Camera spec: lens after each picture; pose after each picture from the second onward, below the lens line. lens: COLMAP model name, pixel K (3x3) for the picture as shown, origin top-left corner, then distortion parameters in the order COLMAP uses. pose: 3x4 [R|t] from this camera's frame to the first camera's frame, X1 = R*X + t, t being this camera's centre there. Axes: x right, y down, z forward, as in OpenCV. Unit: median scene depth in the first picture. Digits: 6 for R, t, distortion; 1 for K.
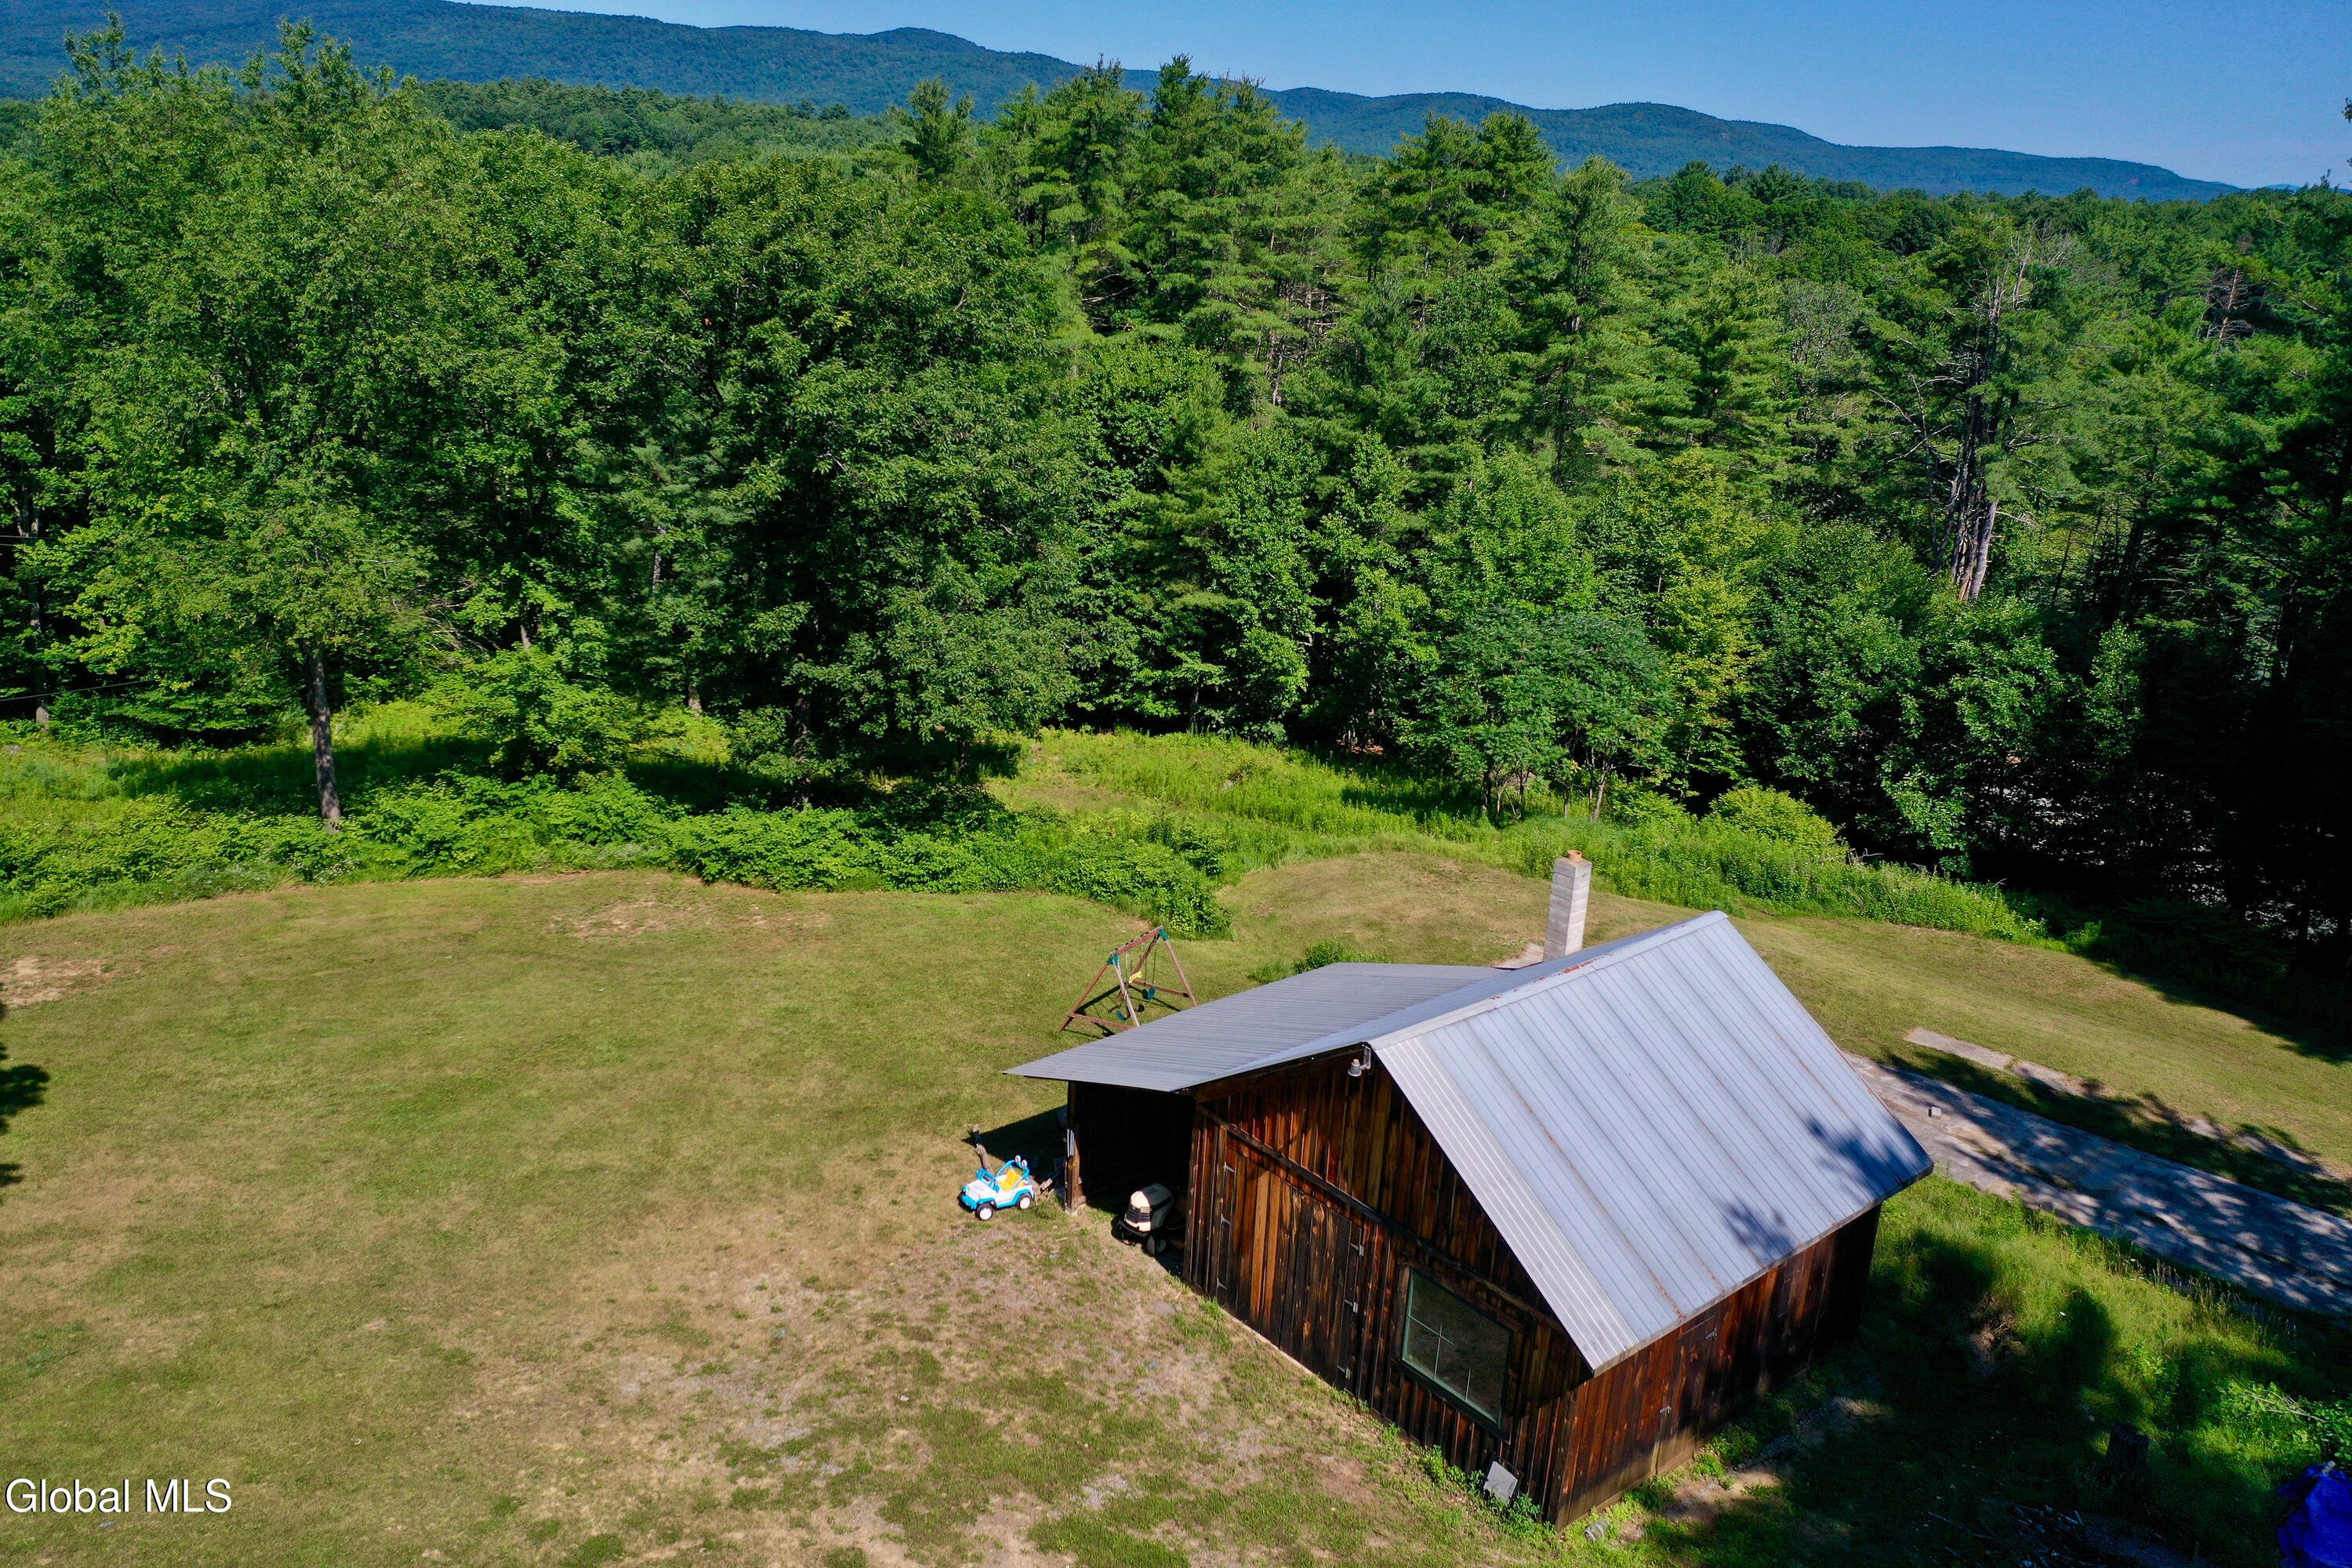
lens RADIAL K [[1872.6, 0, 1118.5], [0, 1872.6, 715.7], [0, 0, 1]] dist [0.033838, -0.008592]
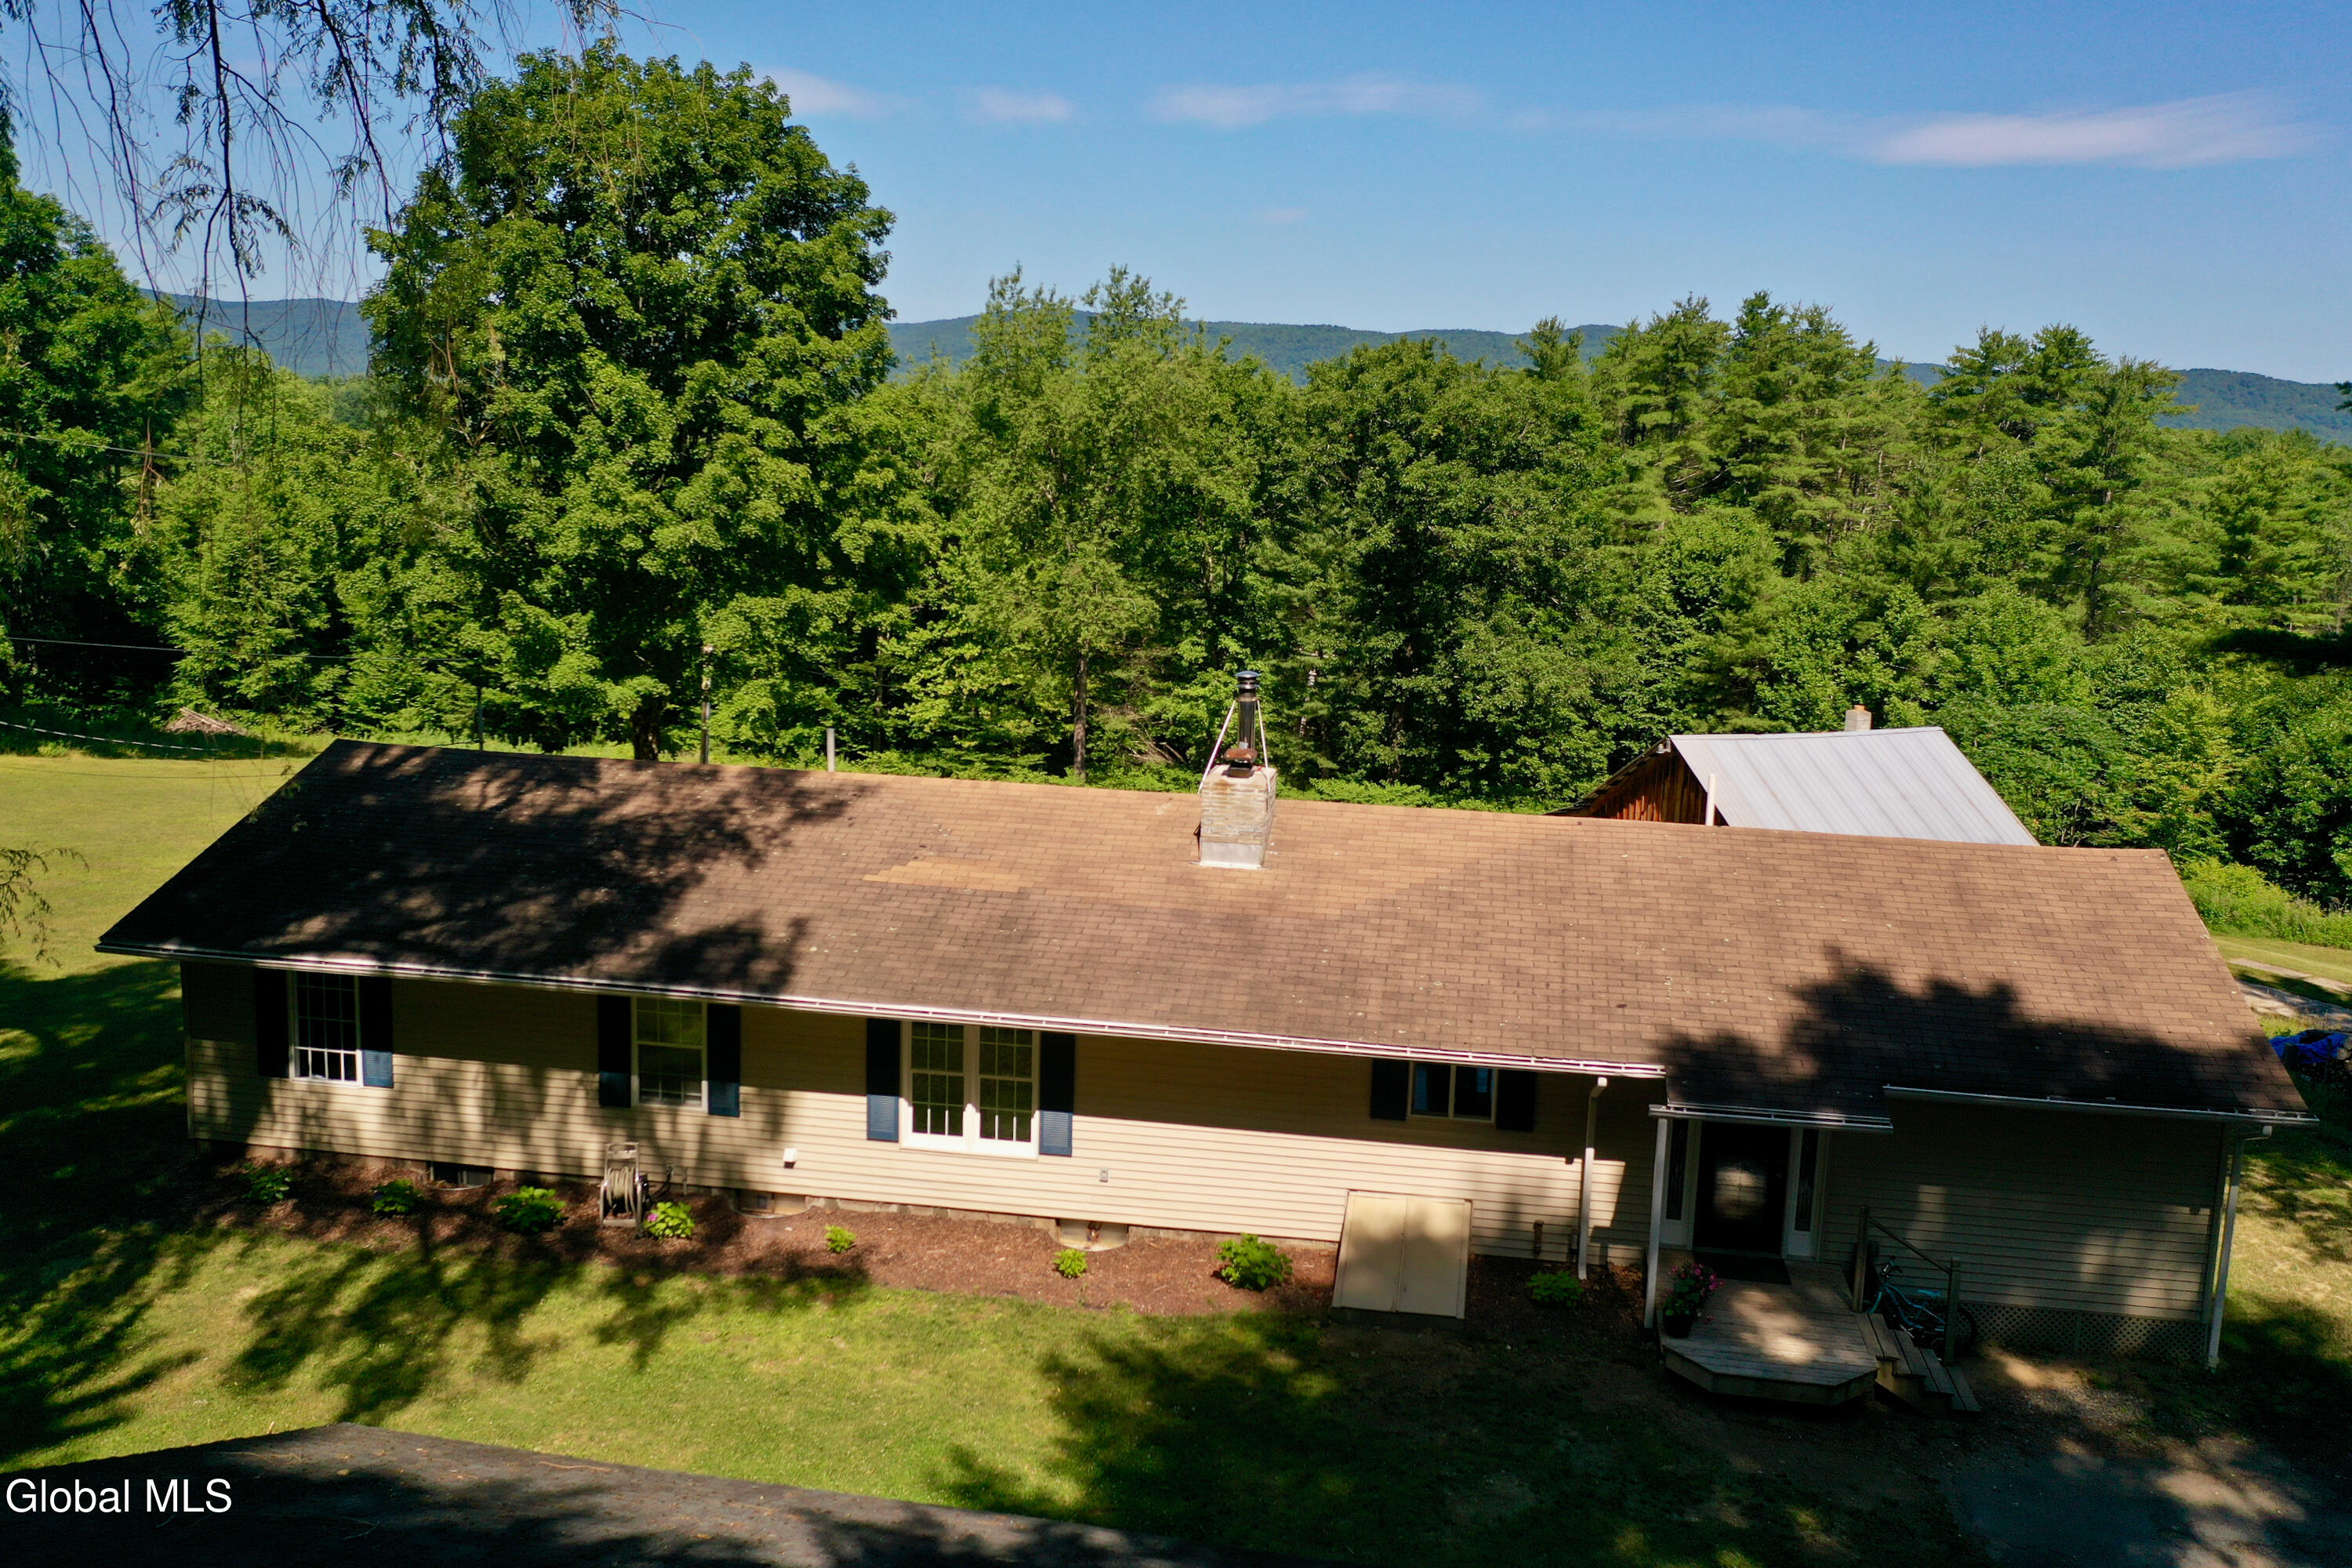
lens RADIAL K [[1872.6, 0, 1118.5], [0, 1872.6, 715.7], [0, 0, 1]] dist [0.033838, -0.008592]
pose [[0.941566, 0.040488, -0.334386, 0.068102], [-0.088223, 0.987736, -0.128820, 0.125699], [0.325069, 0.150793, 0.933591, -0.252639]]
